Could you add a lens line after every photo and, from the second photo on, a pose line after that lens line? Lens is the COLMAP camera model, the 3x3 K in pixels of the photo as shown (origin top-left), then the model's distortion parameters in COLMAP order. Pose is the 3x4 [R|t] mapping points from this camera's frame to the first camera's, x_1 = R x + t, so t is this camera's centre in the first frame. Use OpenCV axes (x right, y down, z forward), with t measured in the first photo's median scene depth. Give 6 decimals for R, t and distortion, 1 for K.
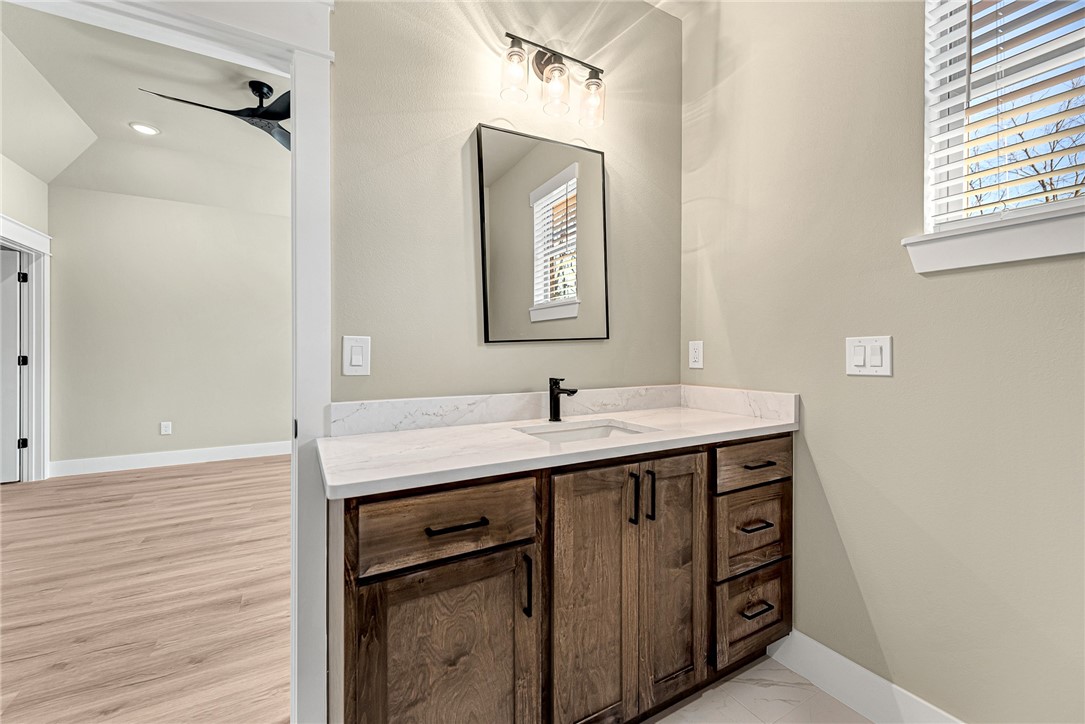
lens RADIAL K [[436.3, 0, 544.6], [0, 436.3, 359.1], [0, 0, 1]] dist [0.009380, -0.000170]
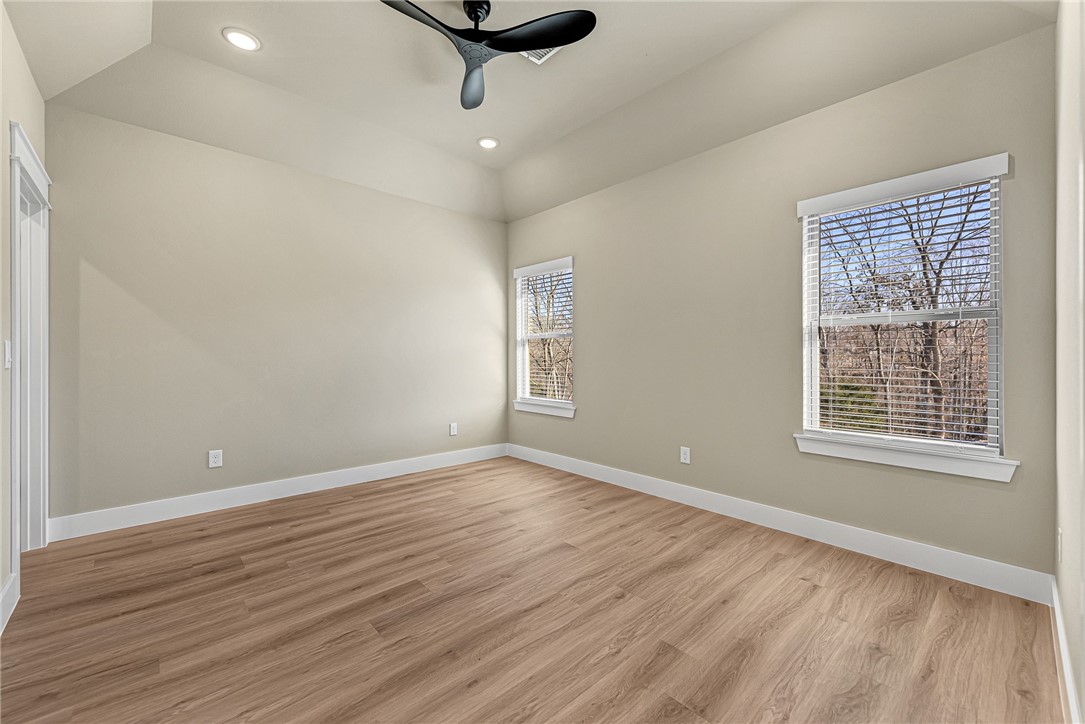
lens RADIAL K [[436.3, 0, 544.6], [0, 436.3, 359.1], [0, 0, 1]] dist [0.009380, -0.000170]
pose [[0.973593, -0.000972, 0.228290, -0.599776], [0.002939, 0.999961, -0.008277, 0.000379], [-0.228274, 0.008729, 0.973558, 0.202541]]
